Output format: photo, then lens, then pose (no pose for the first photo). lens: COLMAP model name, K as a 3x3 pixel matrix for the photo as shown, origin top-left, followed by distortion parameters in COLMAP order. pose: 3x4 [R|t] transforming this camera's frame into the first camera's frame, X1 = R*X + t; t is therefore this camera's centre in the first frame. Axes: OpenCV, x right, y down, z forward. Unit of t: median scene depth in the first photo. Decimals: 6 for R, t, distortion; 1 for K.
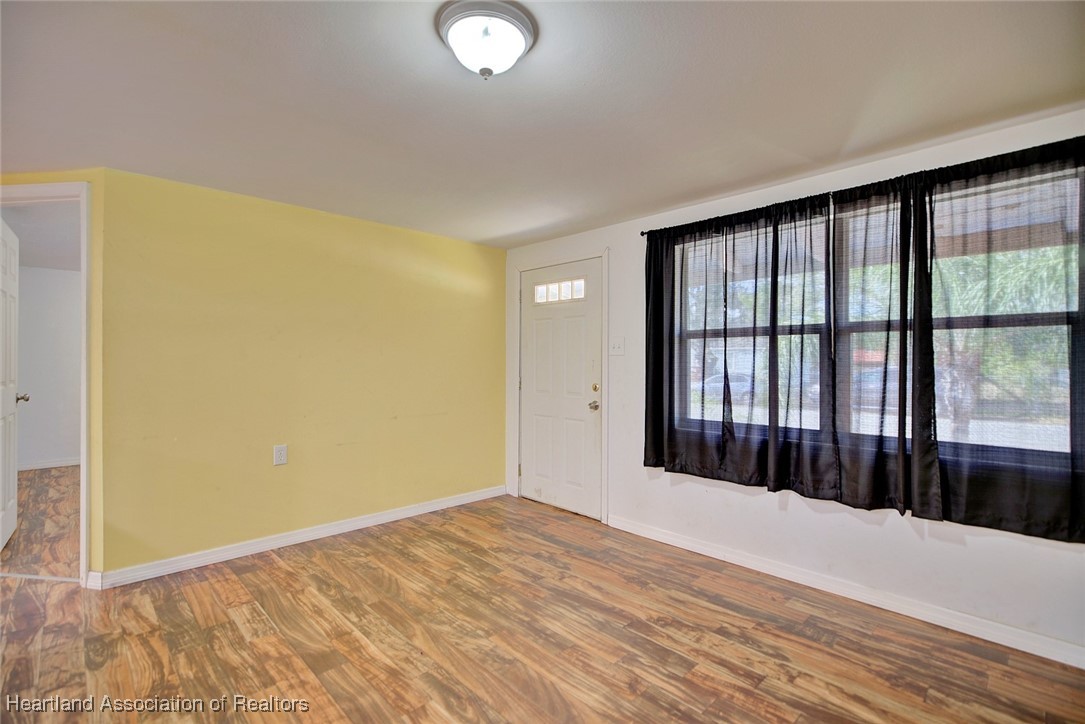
lens RADIAL K [[492.8, 0, 542.5], [0, 492.8, 362.0], [0, 0, 1]] dist [-0.003745, -0.000258]
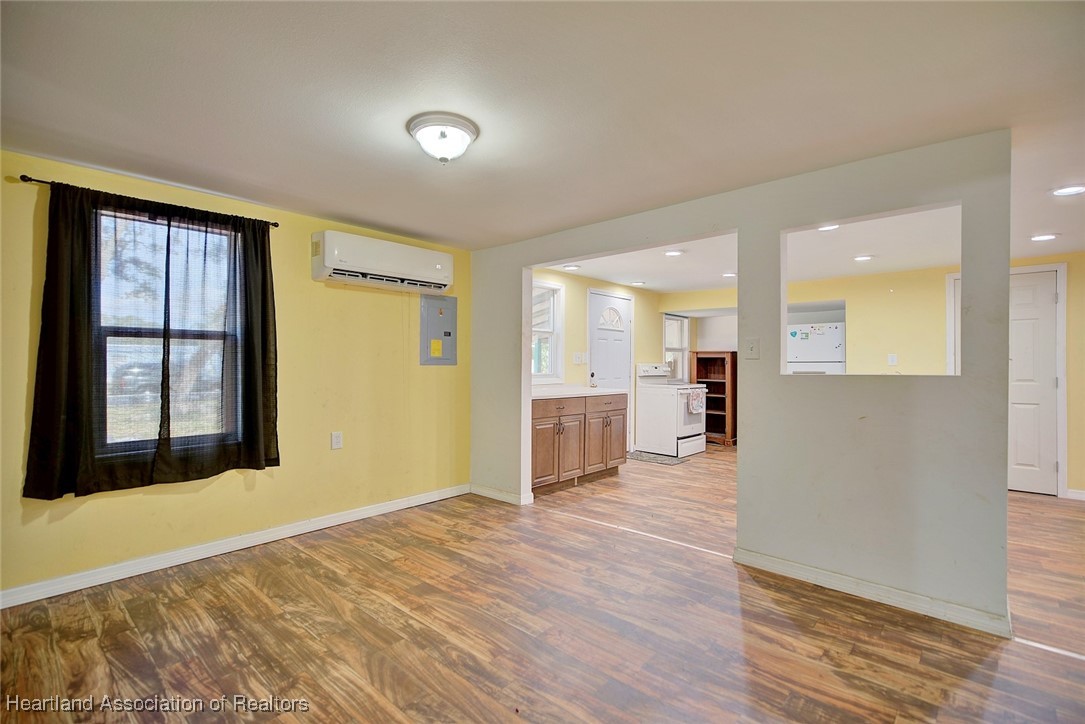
lens RADIAL K [[498.3, 0, 542.5], [0, 498.3, 362.0], [0, 0, 1]] dist [-0.001572, -0.000288]
pose [[-0.997522, -0.006739, -0.070038, -0.586555], [-0.006715, 0.999977, -0.000570, -0.002311], [0.070040, -0.000098, -0.997544, 2.081401]]
